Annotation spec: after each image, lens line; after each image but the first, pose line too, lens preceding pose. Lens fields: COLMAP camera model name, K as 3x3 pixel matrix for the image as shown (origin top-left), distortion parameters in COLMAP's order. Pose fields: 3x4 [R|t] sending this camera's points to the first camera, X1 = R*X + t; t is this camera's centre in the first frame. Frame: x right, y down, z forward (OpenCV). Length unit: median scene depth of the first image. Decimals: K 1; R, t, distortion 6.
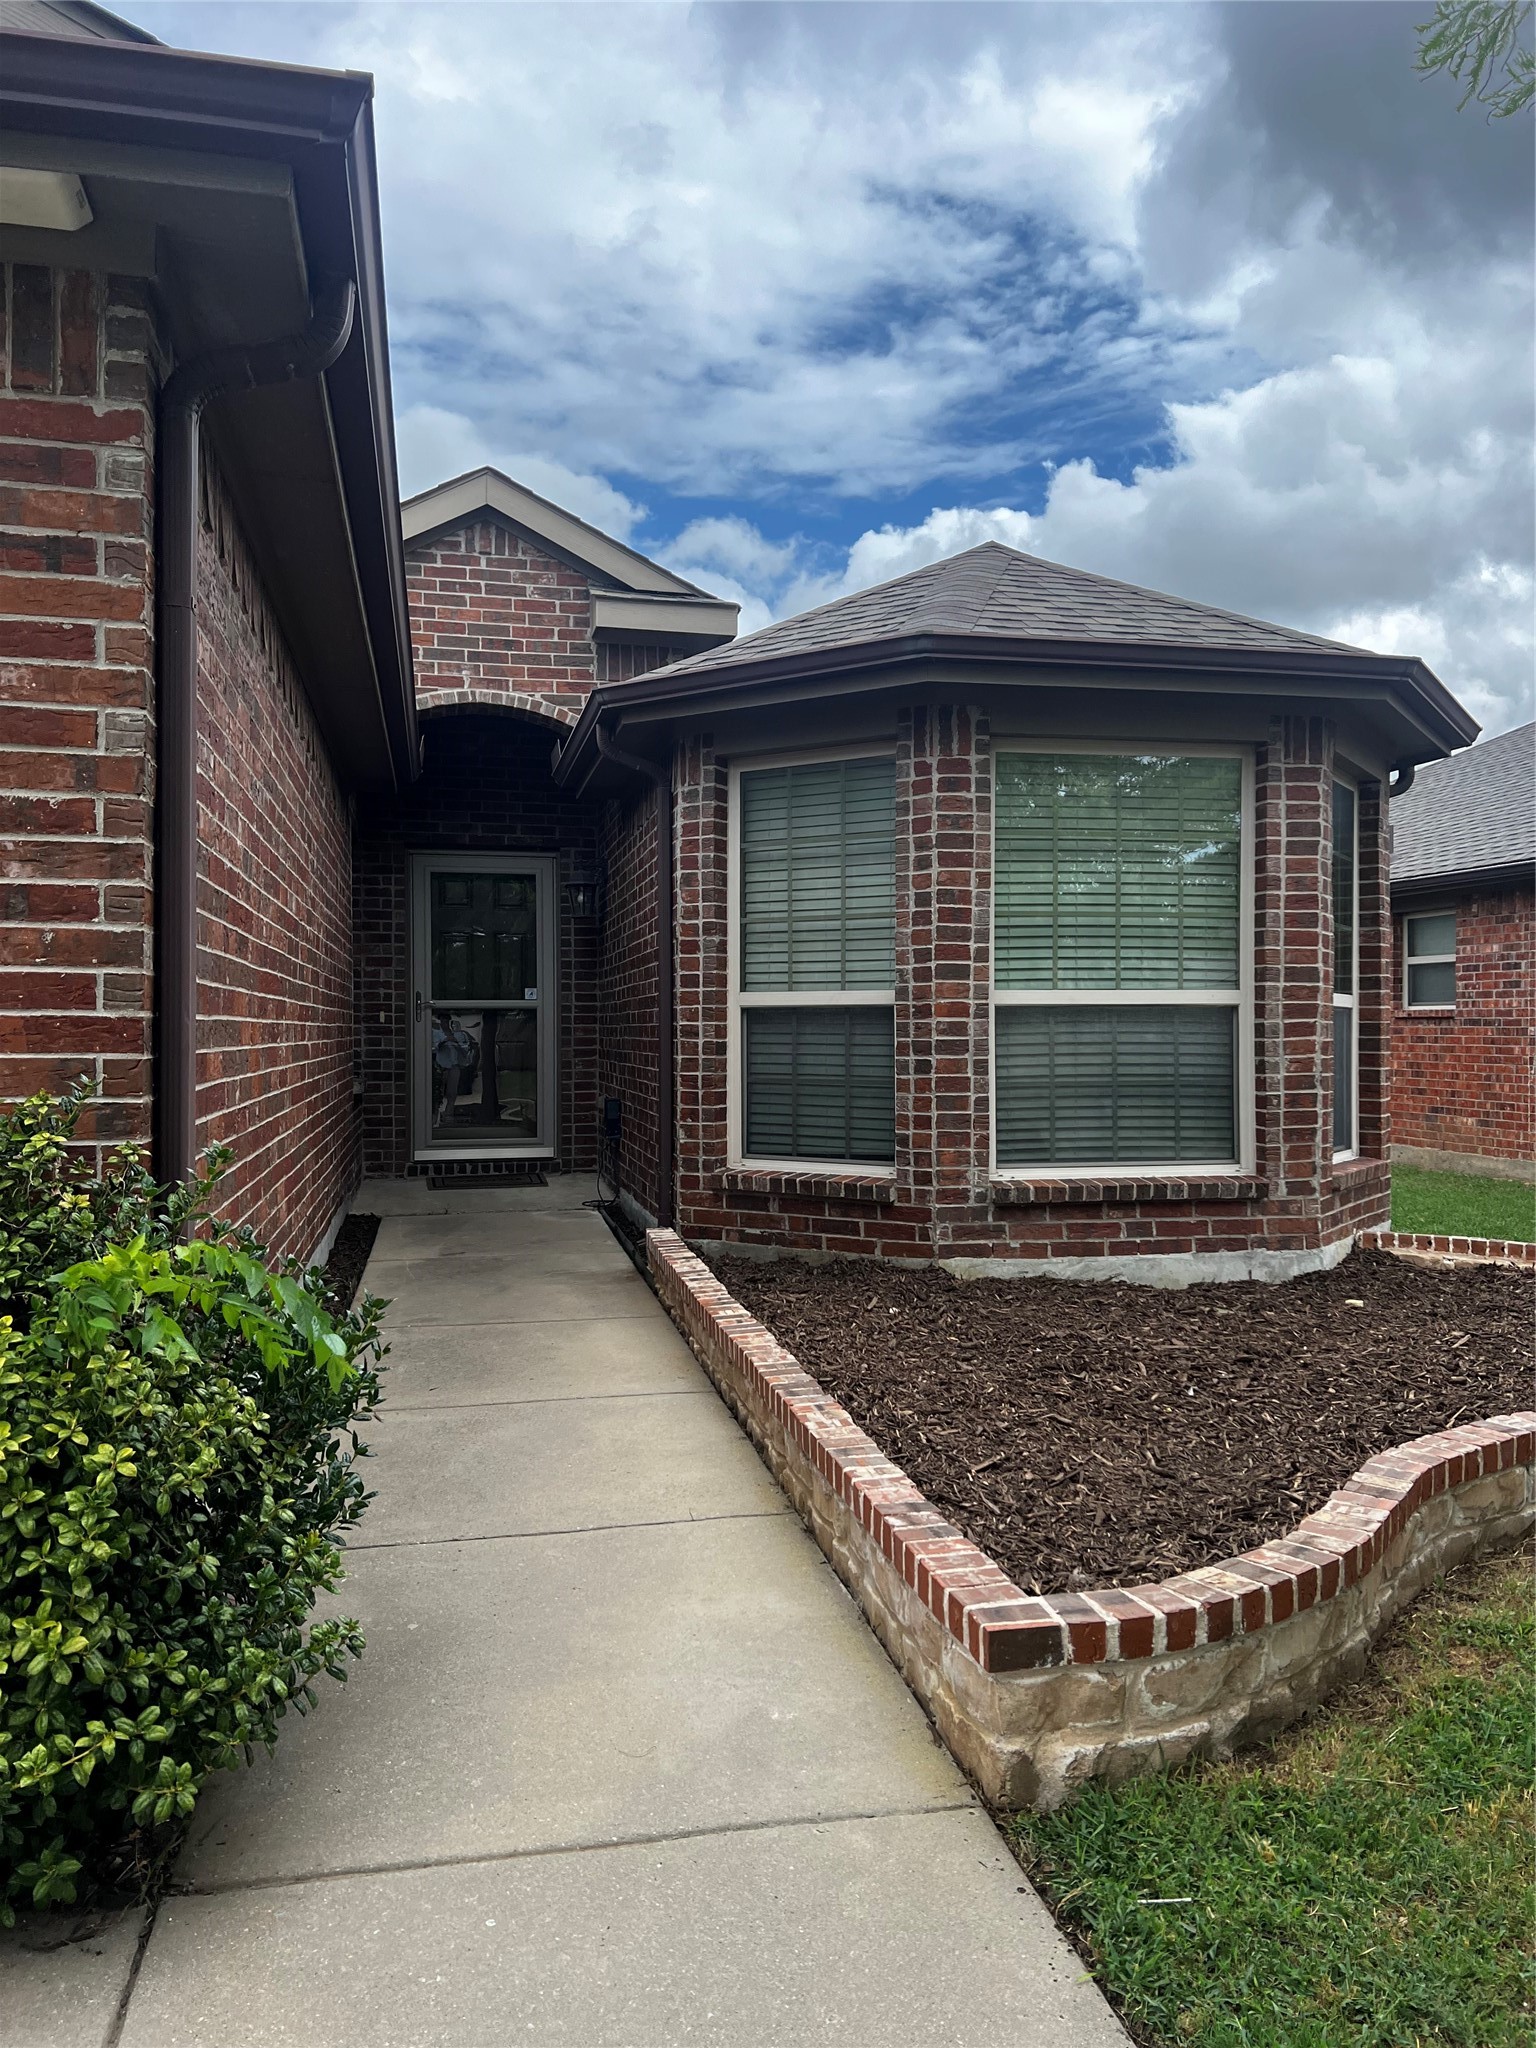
lens RADIAL K [[1532.4, 0, 771.5], [0, 1532.4, 1031.0], [0, 0, 1]] dist [0.056415, -0.046132]
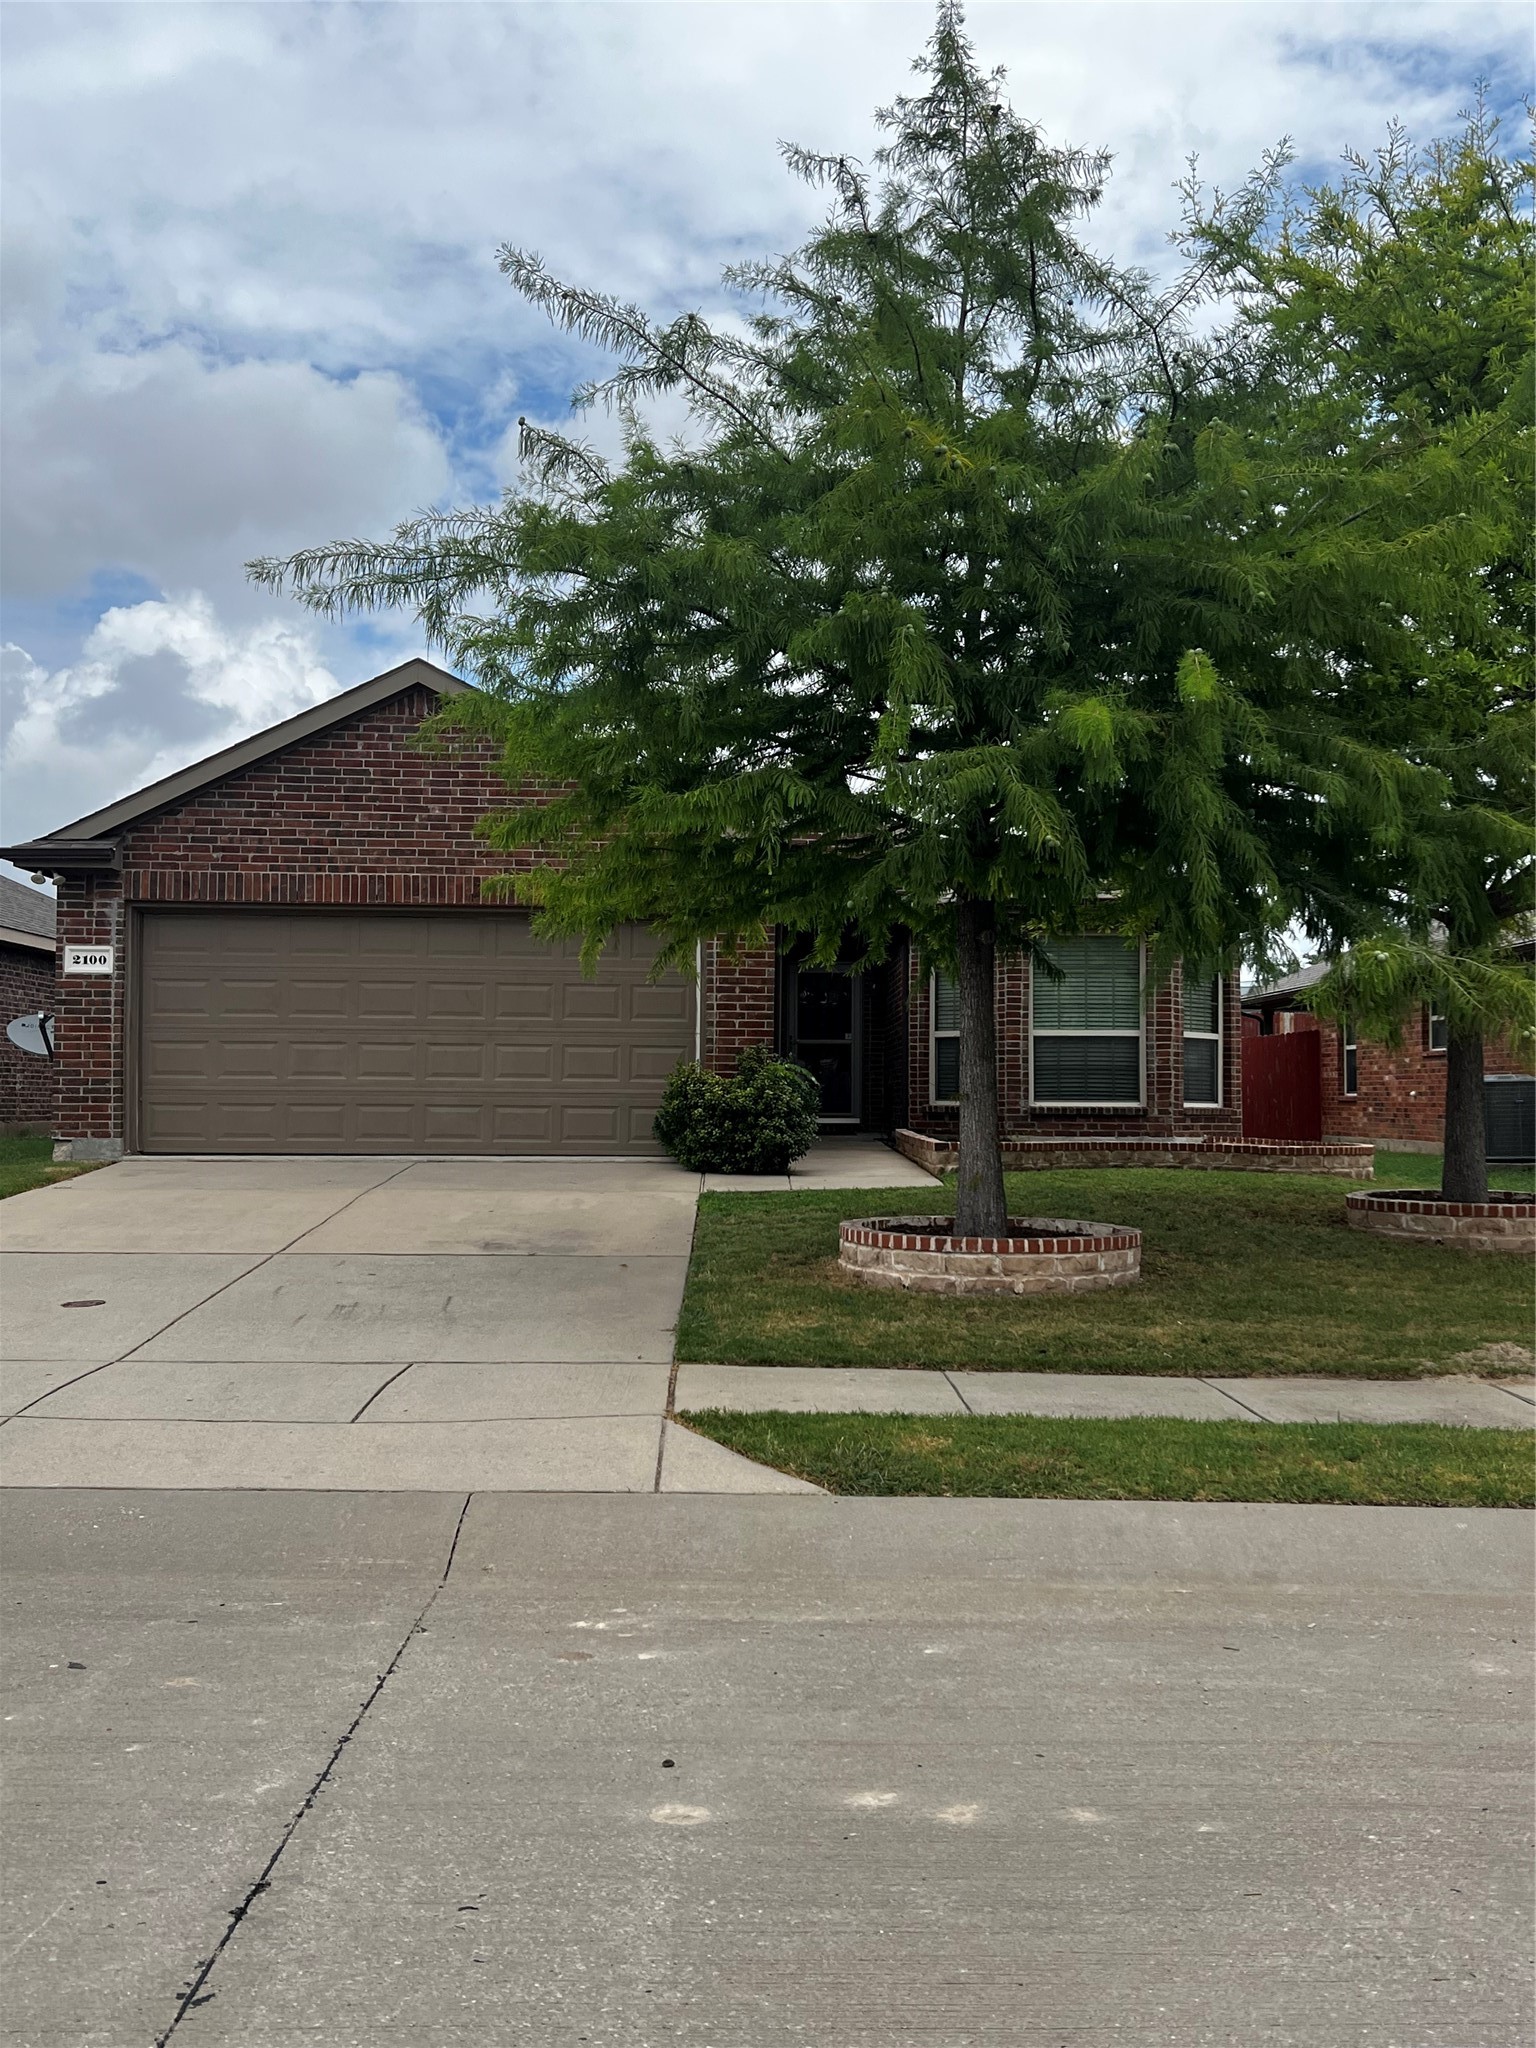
lens RADIAL K [[1869.0, 0, 771.9], [0, 1869.0, 1020.5], [0, 0, 1]] dist [0.089462, 0.000000]
pose [[0.981352, -0.001407, -0.192215, 0.307713], [-0.007264, 0.998987, -0.044403, 0.094229], [0.192083, 0.044971, 0.980348, -2.024354]]
